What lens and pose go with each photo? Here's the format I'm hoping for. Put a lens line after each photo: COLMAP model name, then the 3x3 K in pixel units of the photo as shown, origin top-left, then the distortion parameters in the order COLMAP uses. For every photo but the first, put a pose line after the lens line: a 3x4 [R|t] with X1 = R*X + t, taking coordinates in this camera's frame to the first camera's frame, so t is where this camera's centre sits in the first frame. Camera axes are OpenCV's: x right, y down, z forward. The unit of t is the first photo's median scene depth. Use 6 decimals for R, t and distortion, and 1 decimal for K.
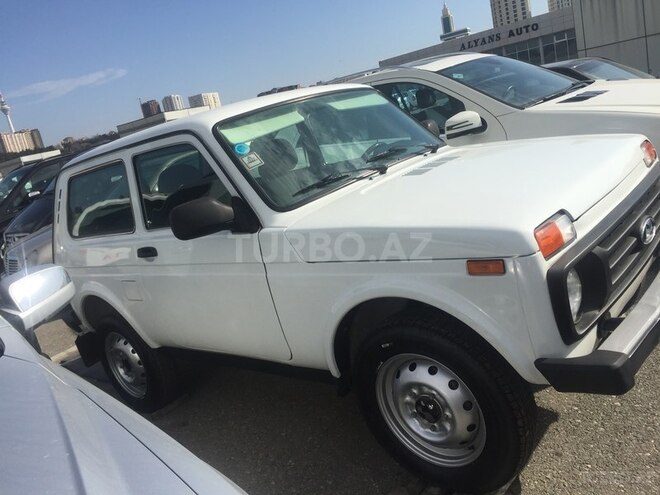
lens RADIAL K [[570.8, 0, 330.0], [0, 570.8, 247.5], [0, 0, 1]] dist [0.093077, -0.147720]
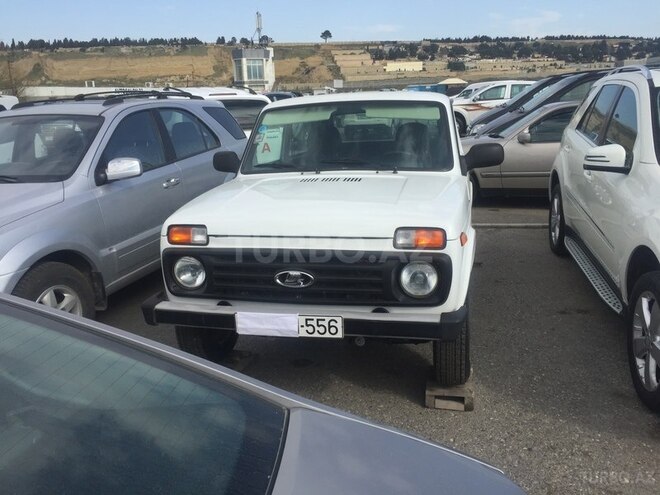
lens RADIAL K [[570.8, 0, 330.0], [0, 570.8, 247.5], [0, 0, 1]] dist [0.093077, -0.147720]
pose [[0.452441, 0.434681, -0.778685, 1.415550], [-0.274091, 0.898682, 0.342411, -0.505714], [0.848629, 0.058510, 0.525742, 0.362651]]
